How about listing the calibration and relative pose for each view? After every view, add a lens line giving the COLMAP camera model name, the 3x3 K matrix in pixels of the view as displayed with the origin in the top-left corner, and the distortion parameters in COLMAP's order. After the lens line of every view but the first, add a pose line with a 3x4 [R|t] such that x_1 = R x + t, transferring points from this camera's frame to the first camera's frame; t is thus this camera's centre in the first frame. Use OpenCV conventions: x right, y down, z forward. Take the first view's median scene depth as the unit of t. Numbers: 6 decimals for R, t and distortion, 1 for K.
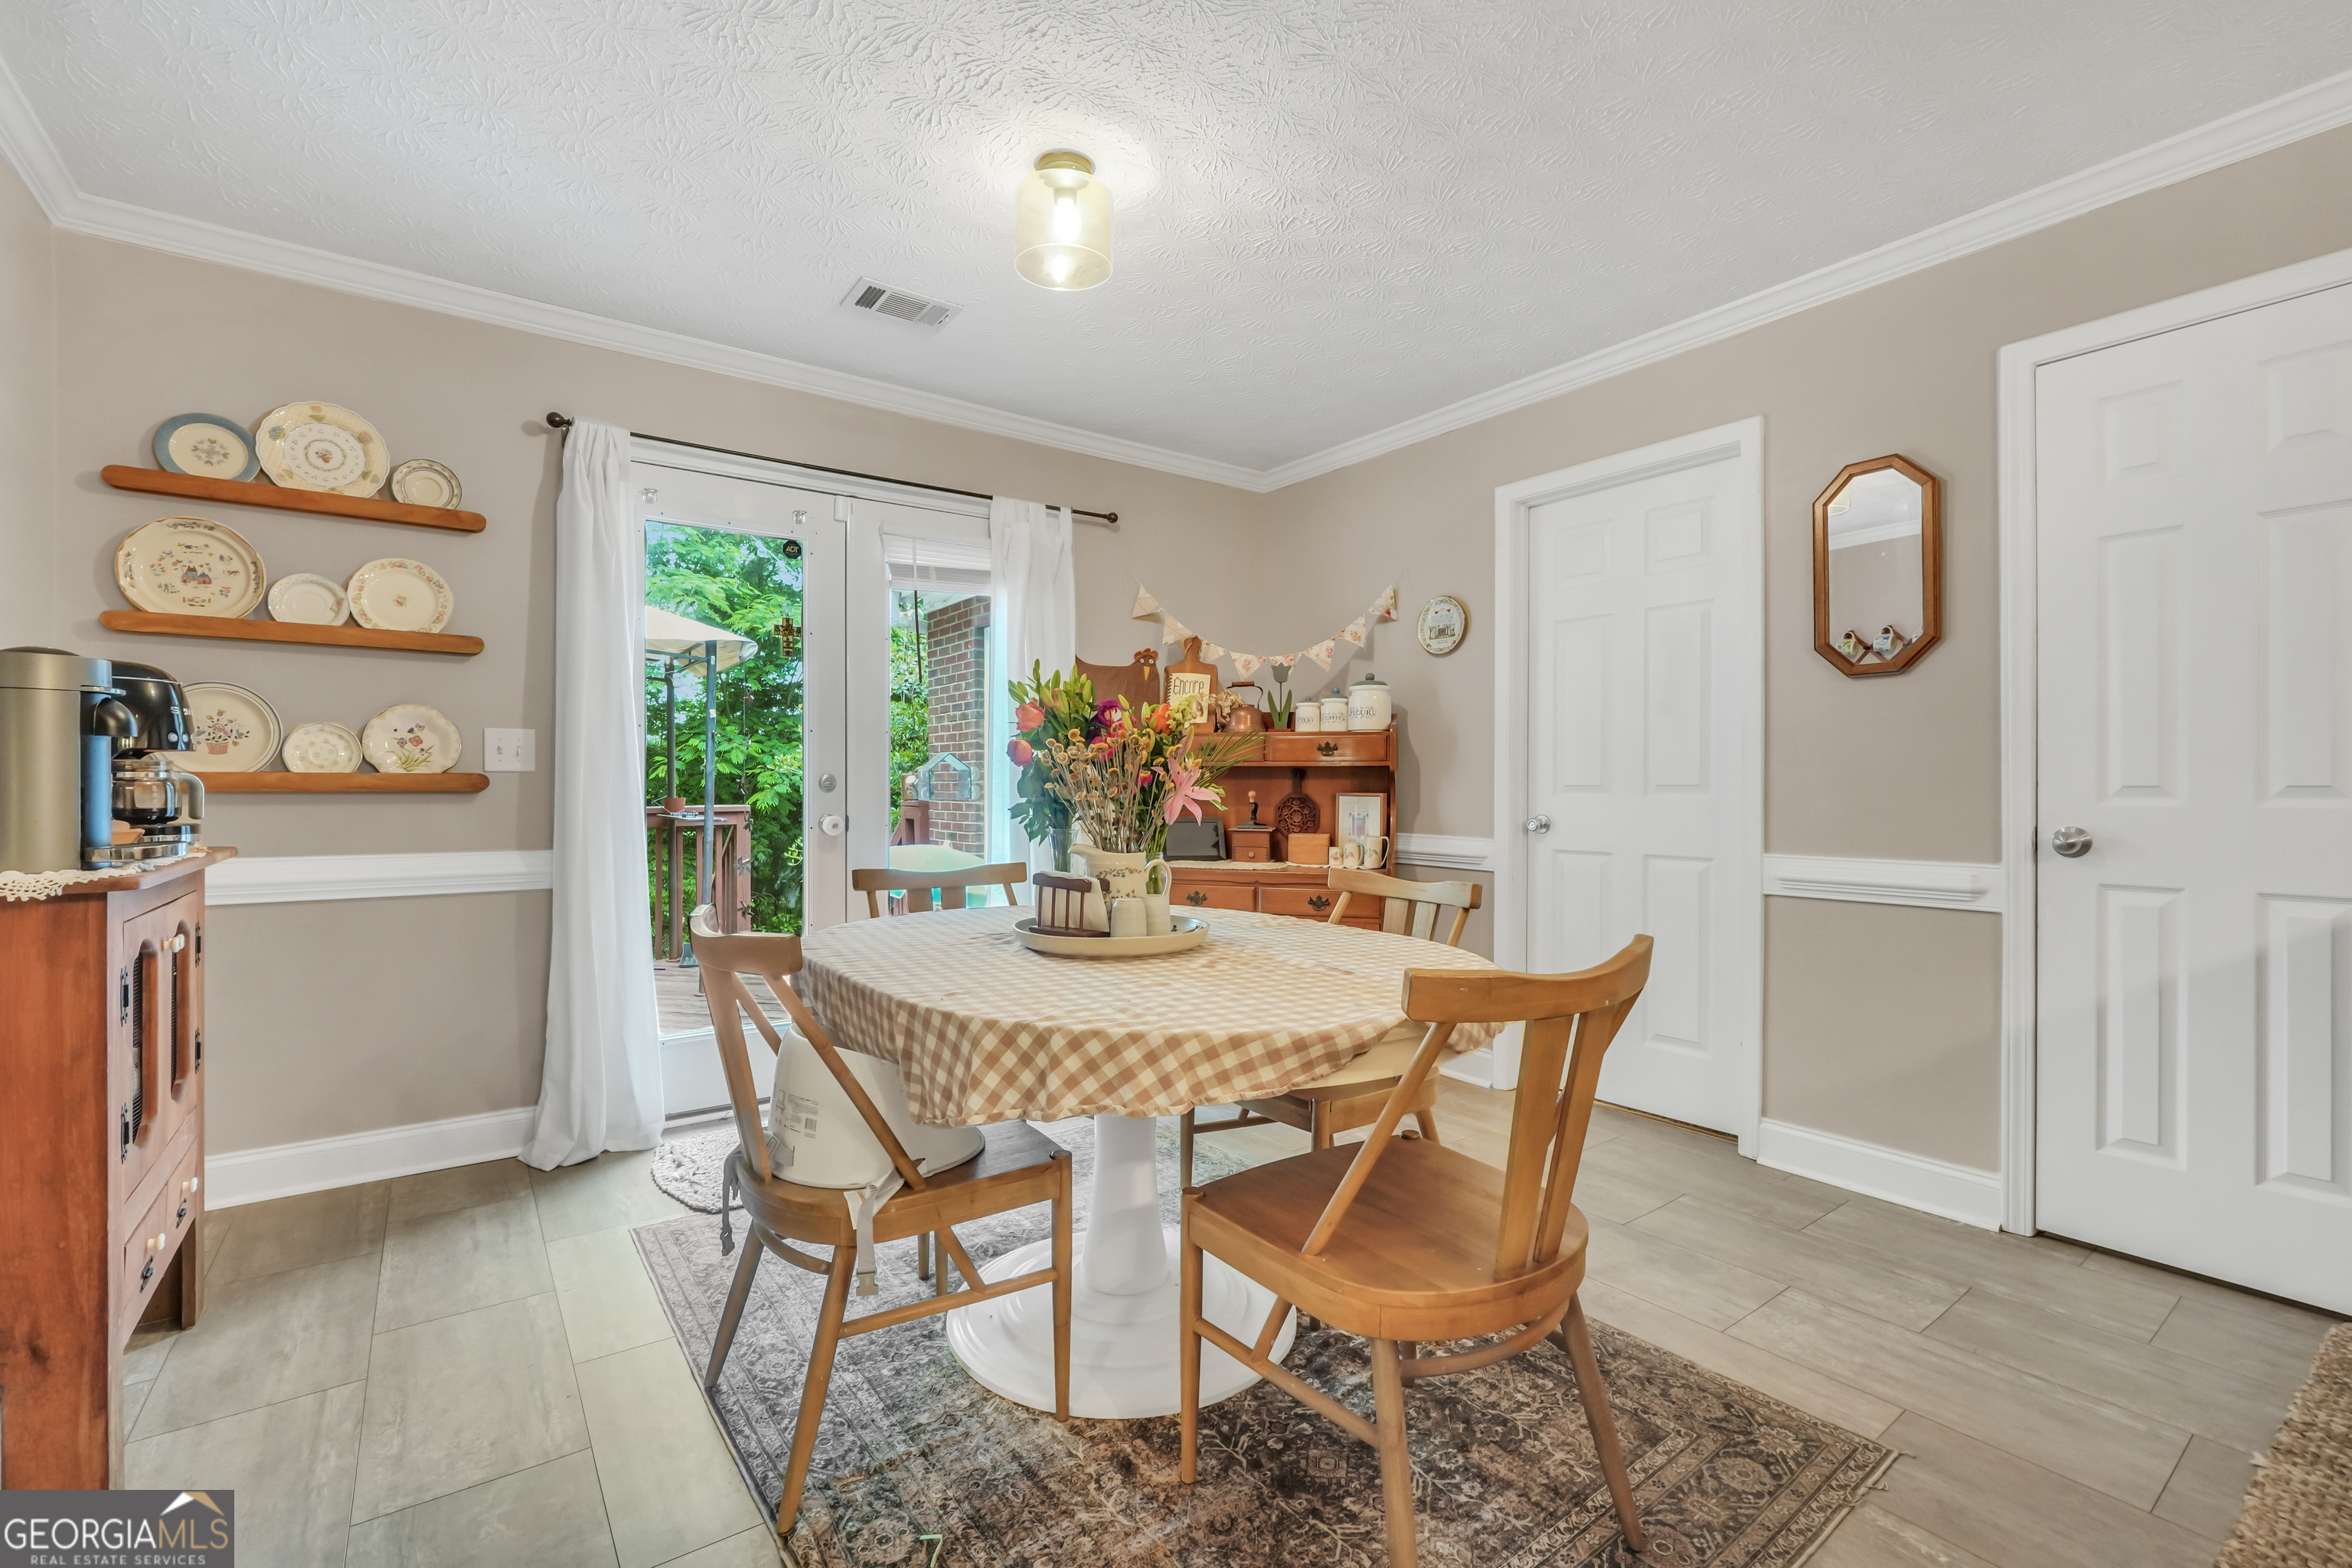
lens RADIAL K [[1006.7, 0, 1169.2], [0, 1006.7, 782.9], [0, 0, 1]] dist [-0.008579, 0.000347]
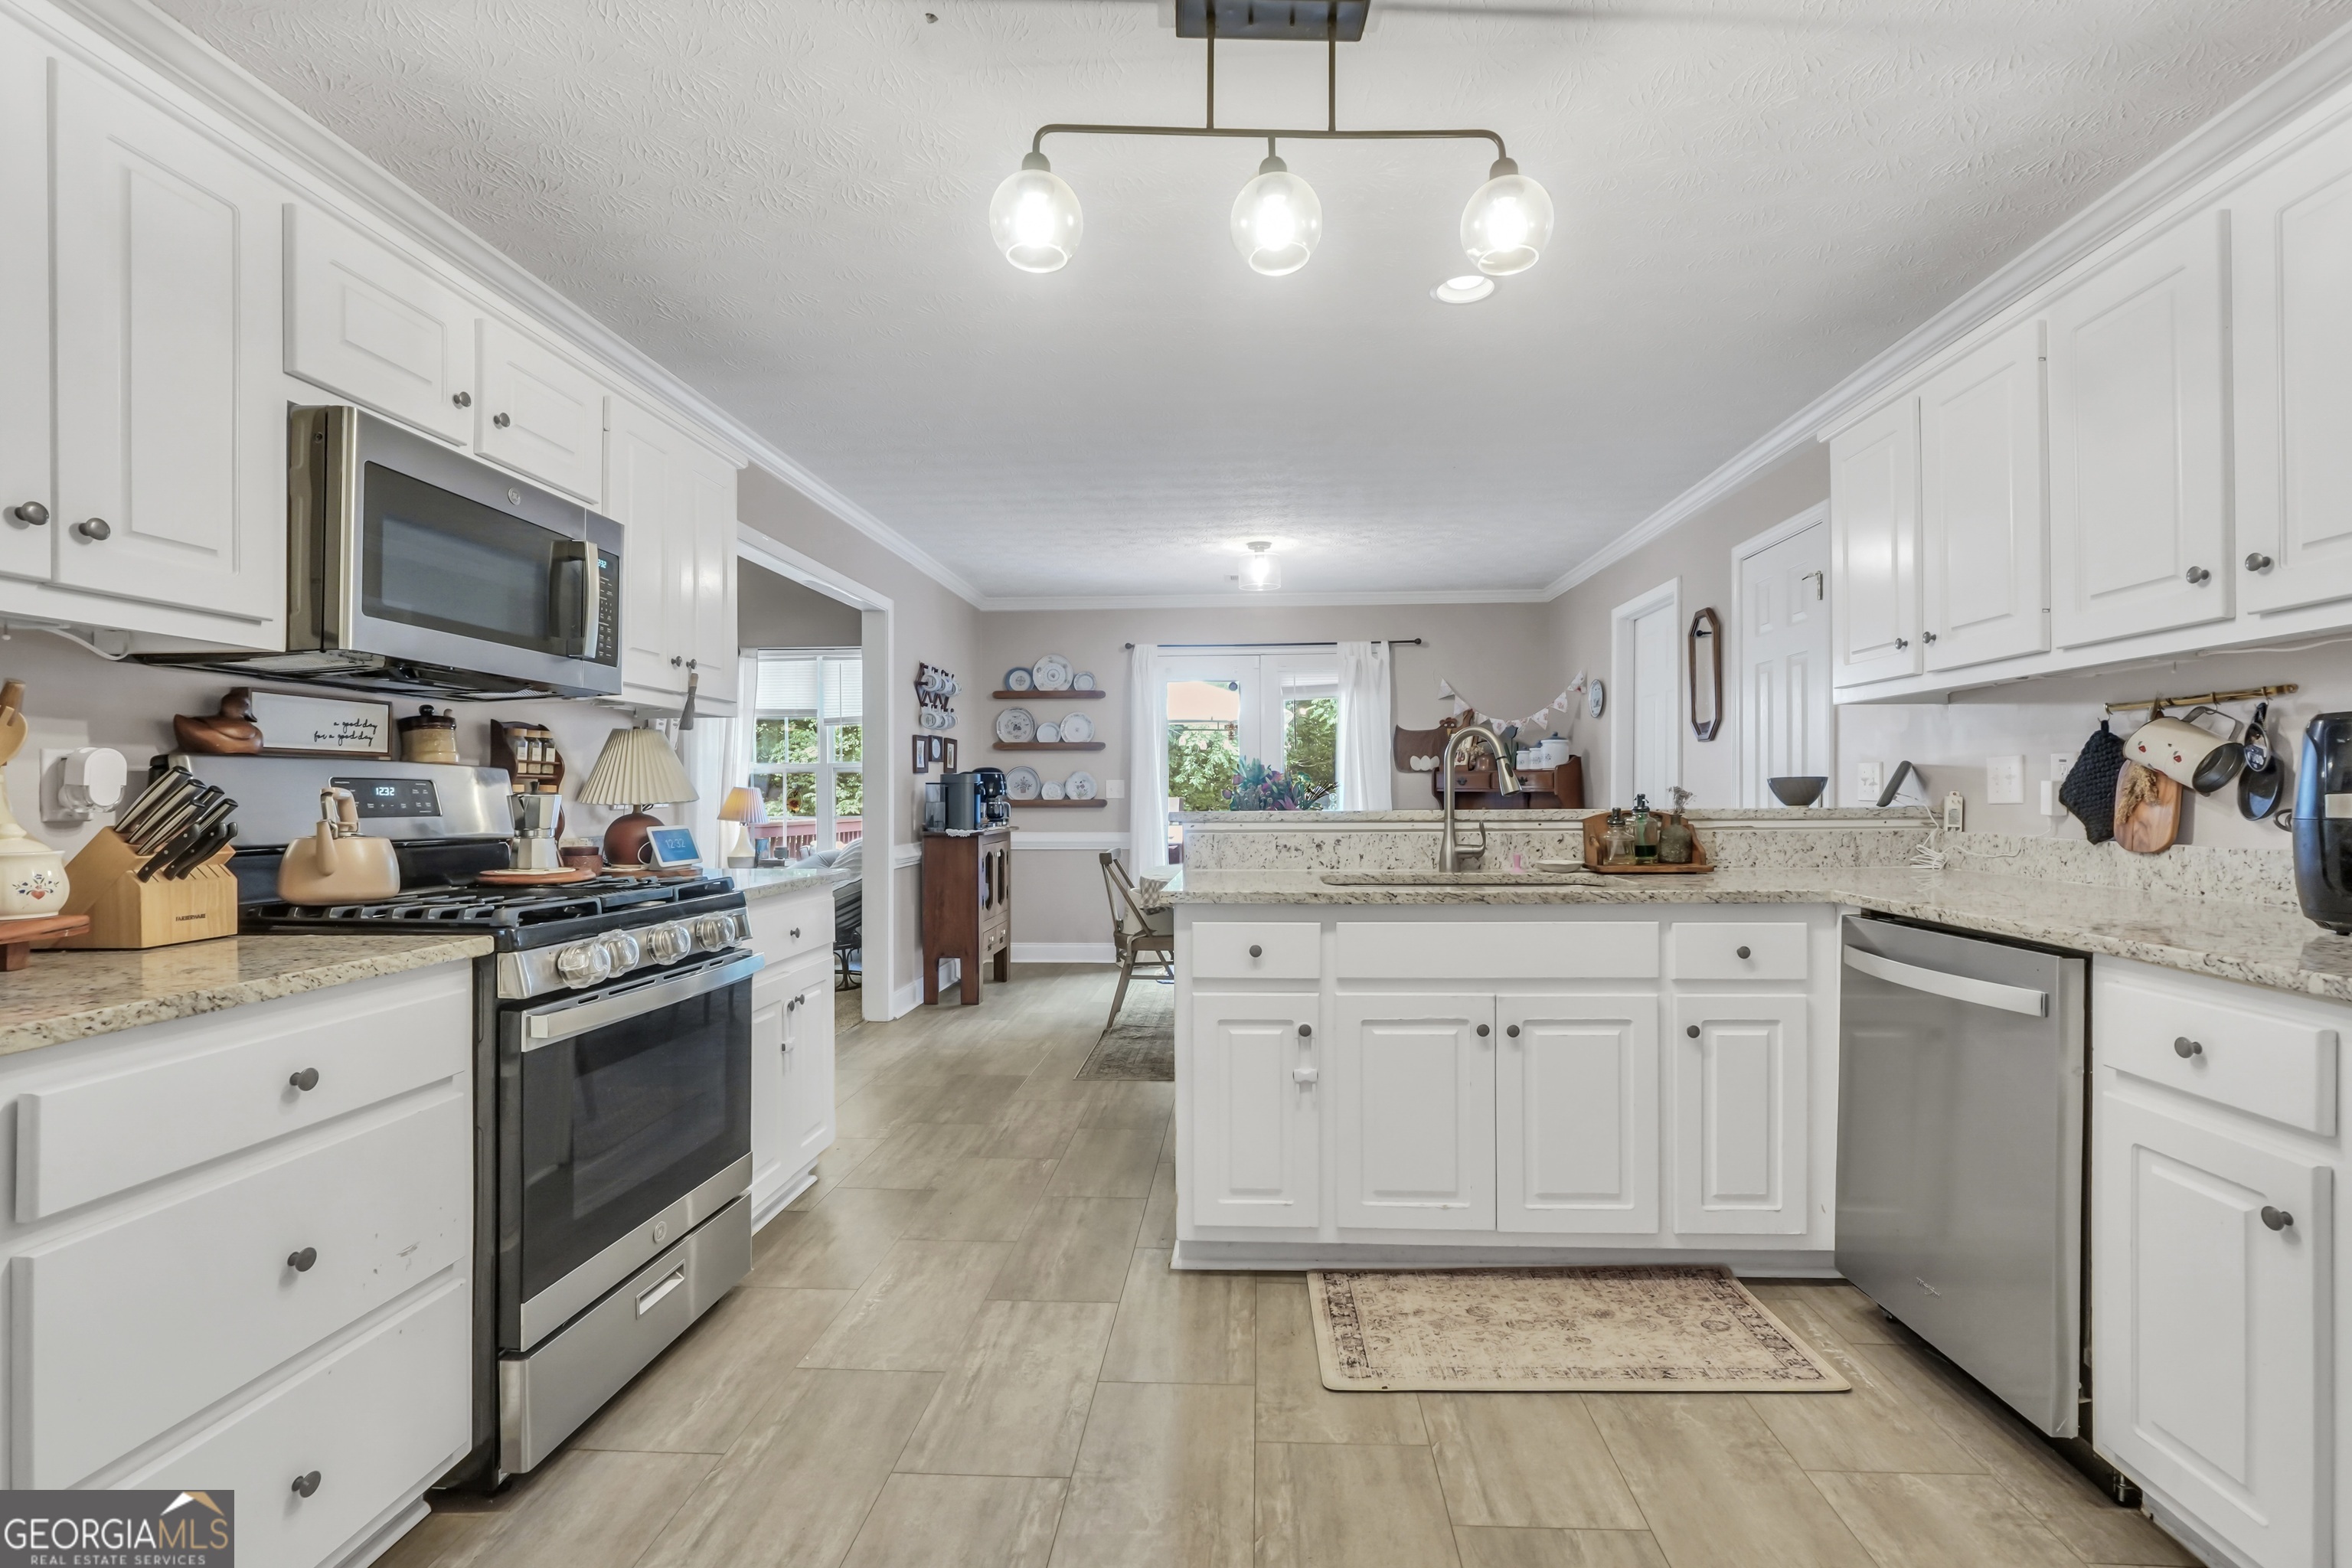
lens RADIAL K [[1037.3, 0, 1228.0], [0, 1037.3, 789.4], [0, 0, 1]] dist [-0.008367, 0.000445]
pose [[0.792142, -0.005340, -0.610313, 1.090474], [0.006122, 0.999981, -0.000803, -0.030366], [0.610306, -0.003100, 0.792160, -0.804283]]
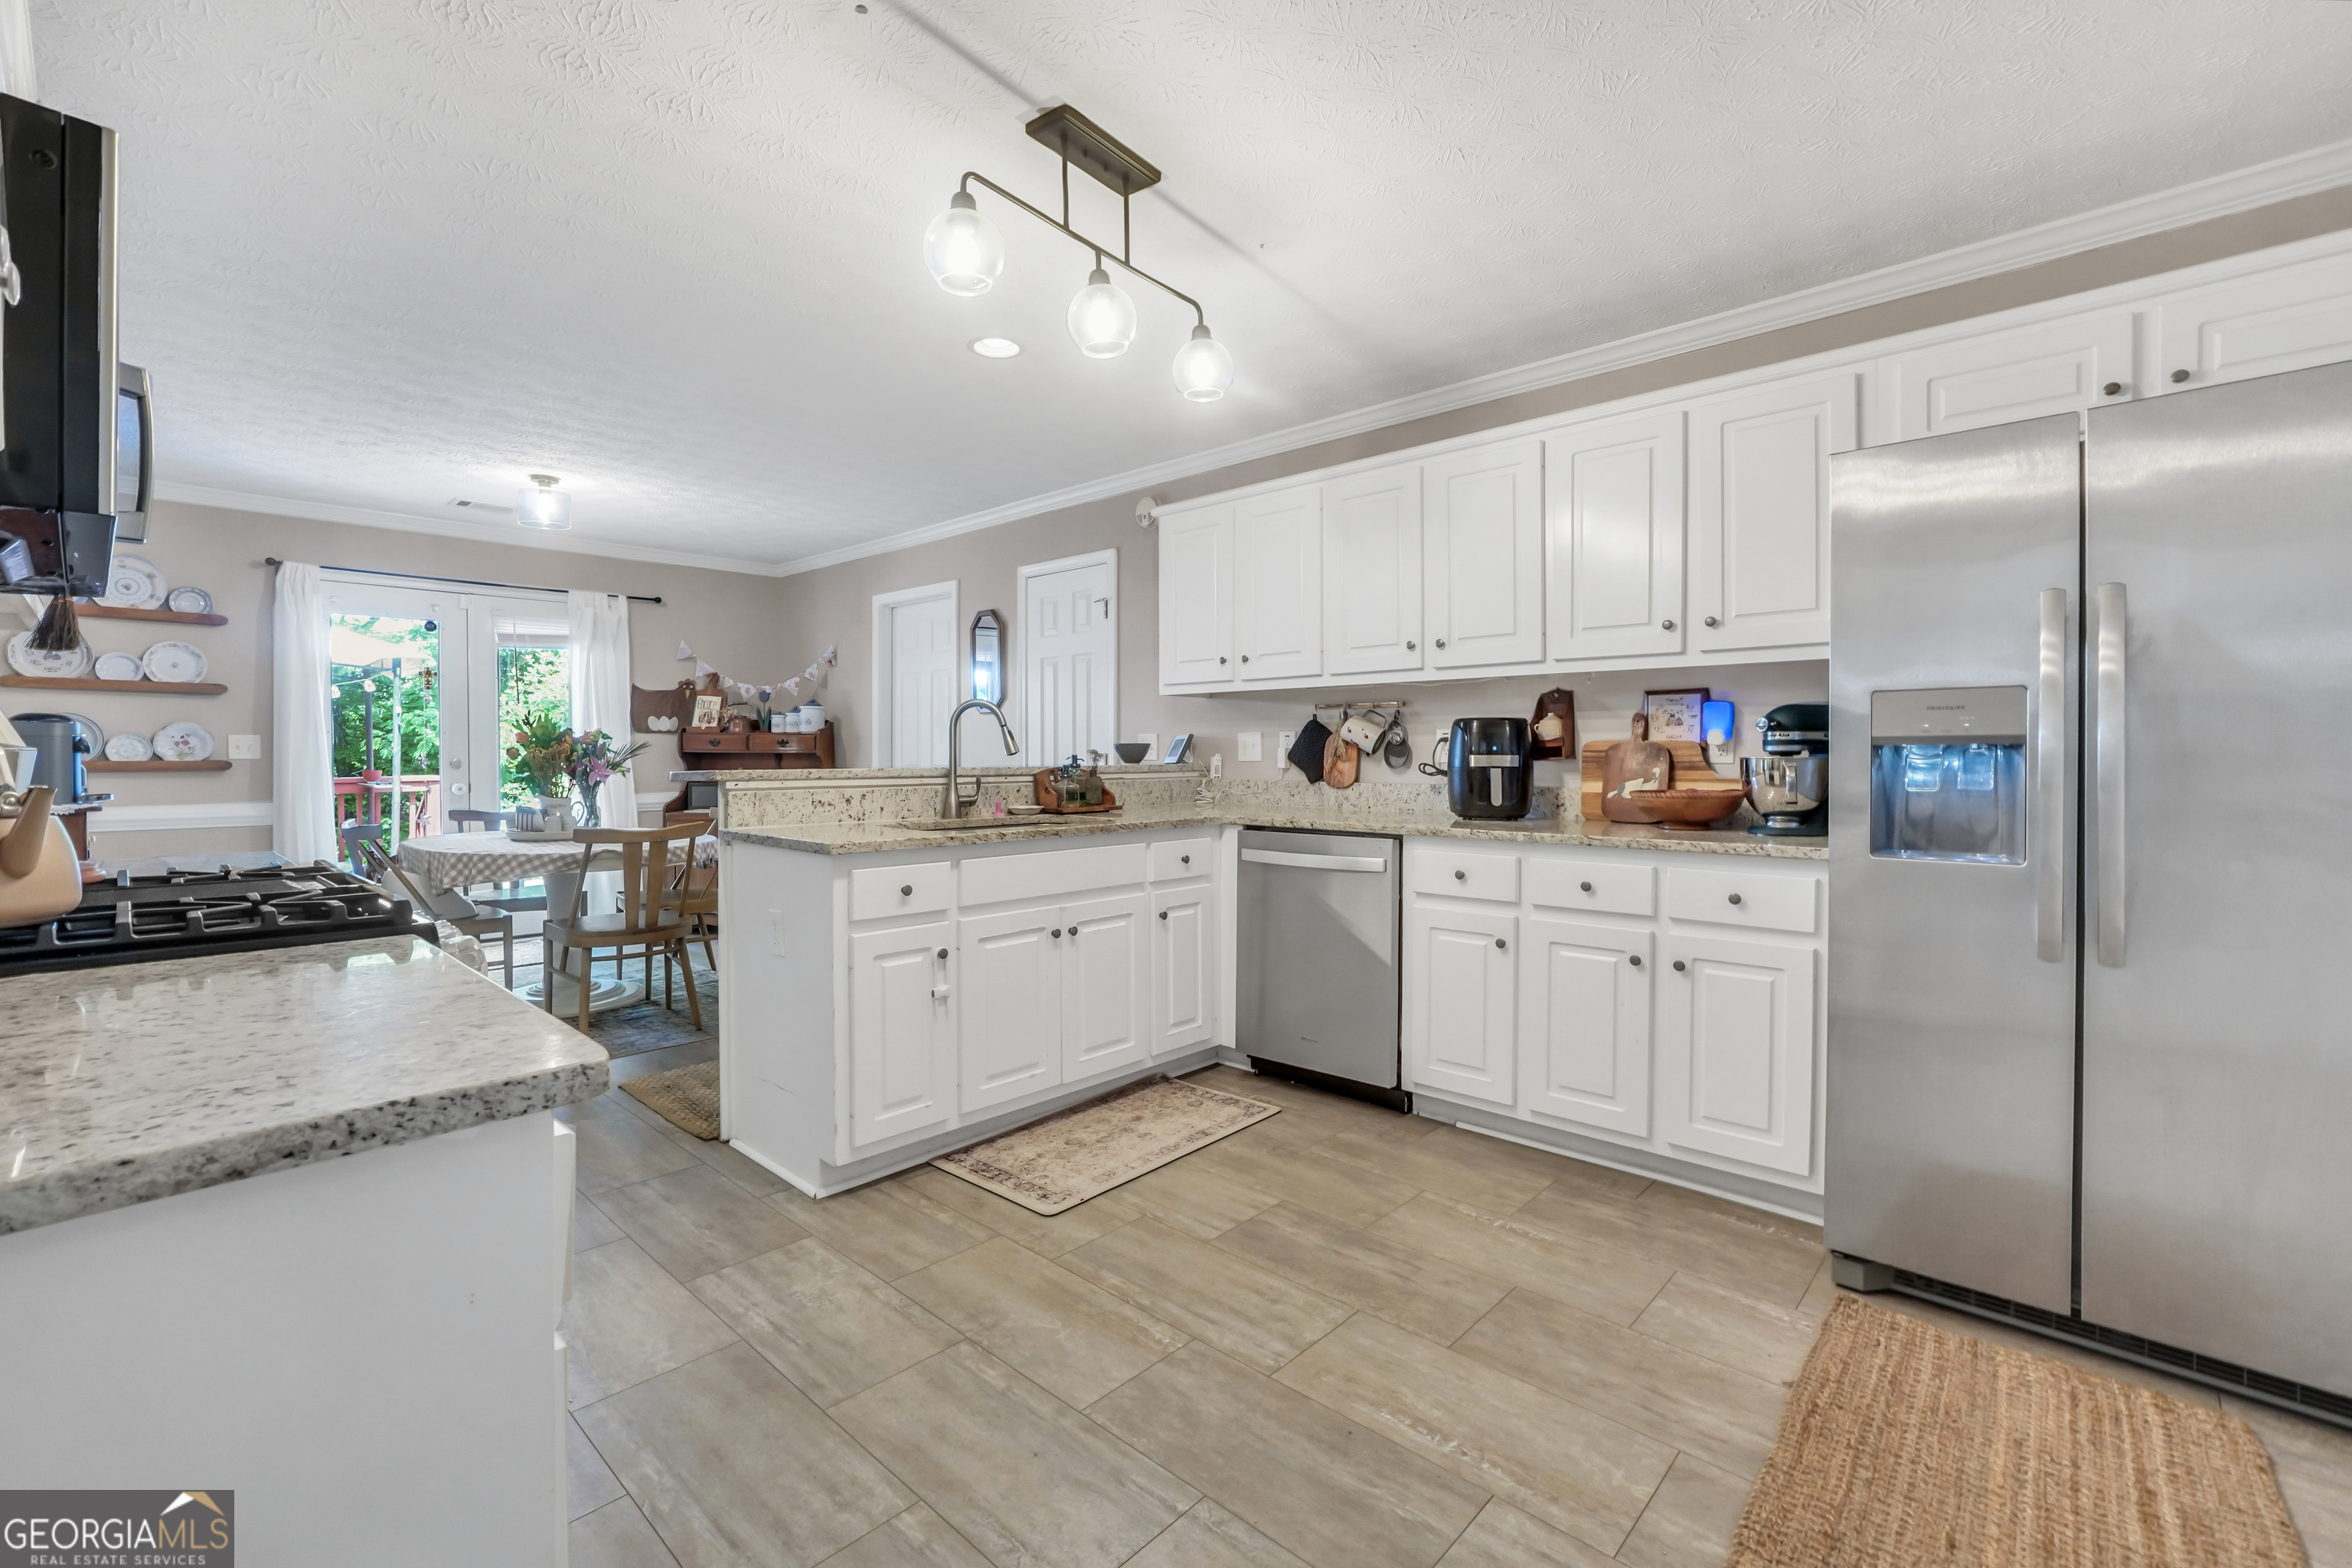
lens RADIAL K [[991.8, 0, 1140.4], [0, 991.8, 761.9], [0, 0, 1]] dist [-0.003386, 0.000249]
pose [[0.983402, -0.000853, 0.181439, 0.623719], [-0.001185, 0.999937, 0.011125, -0.029224], [-0.181438, -0.011155, 0.983339, -1.074728]]
